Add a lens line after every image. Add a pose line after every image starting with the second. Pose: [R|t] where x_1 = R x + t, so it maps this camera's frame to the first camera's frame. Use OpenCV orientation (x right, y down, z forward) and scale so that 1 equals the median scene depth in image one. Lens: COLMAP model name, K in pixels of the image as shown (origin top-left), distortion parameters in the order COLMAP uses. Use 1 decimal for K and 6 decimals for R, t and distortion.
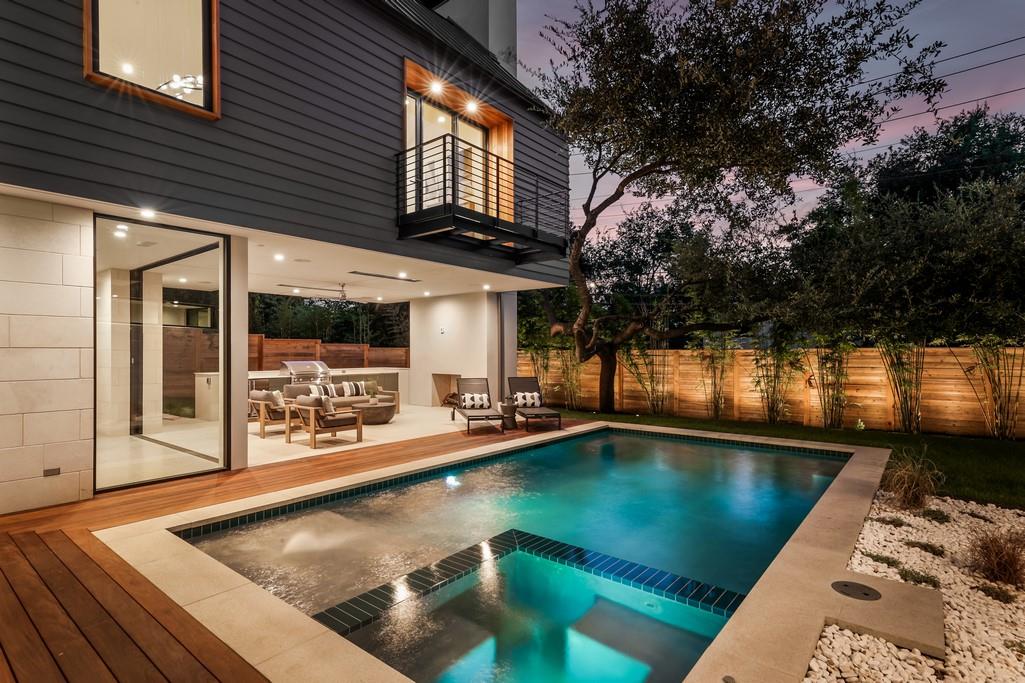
lens RADIAL K [[506.0, 0, 515.6], [0, 506.0, 341.3], [0, 0, 1]] dist [0.003177, 0.000147]
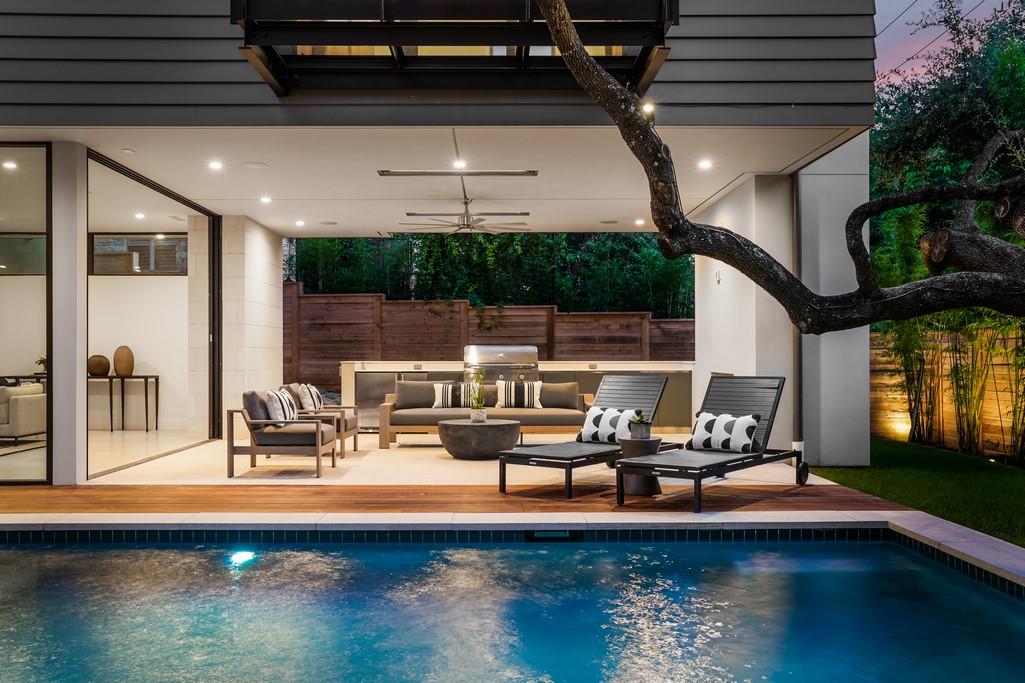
lens RADIAL K [[953.2, 0, 510.3], [0, 953.2, 345.0], [0, 0, 1]] dist [0.011809, 0.000000]
pose [[0.639126, -0.008422, -0.769056, 0.373292], [0.017288, 0.999845, 0.003418, 0.032090], [0.768908, -0.015480, 0.639172, 0.295905]]
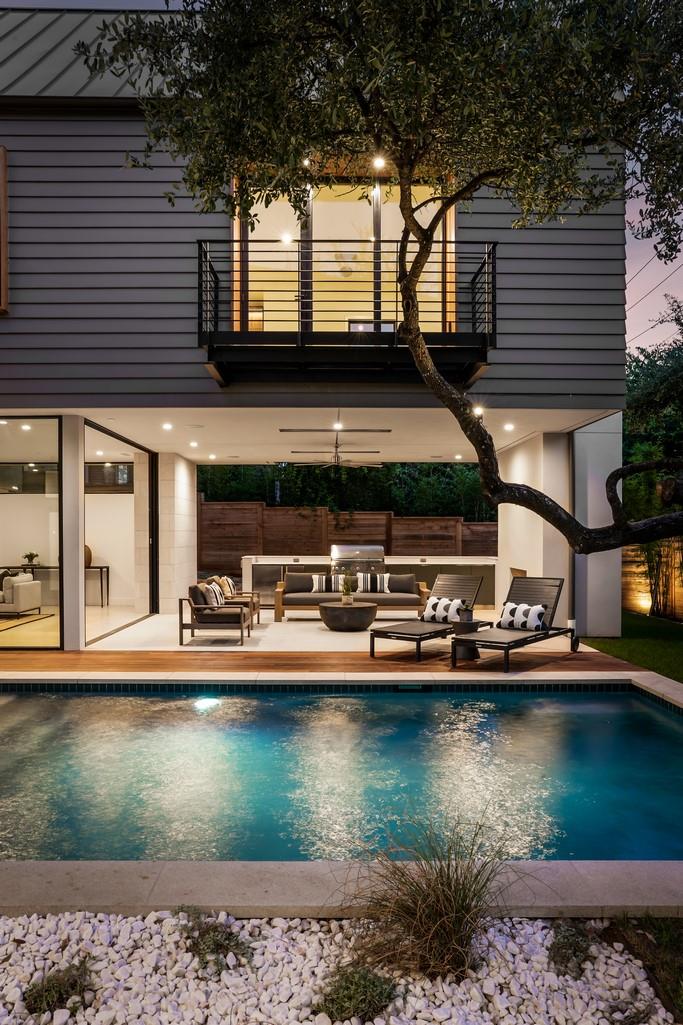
lens RADIAL K [[750.4, 0, 348.6], [0, 750.4, 537.9], [0, 0, 1]] dist [-0.010437, -0.004570]
pose [[0.645223, 0.004805, -0.763979, 0.419643], [0.013831, 0.999743, 0.017969, 0.006201], [0.763869, -0.022160, 0.644991, 0.218835]]
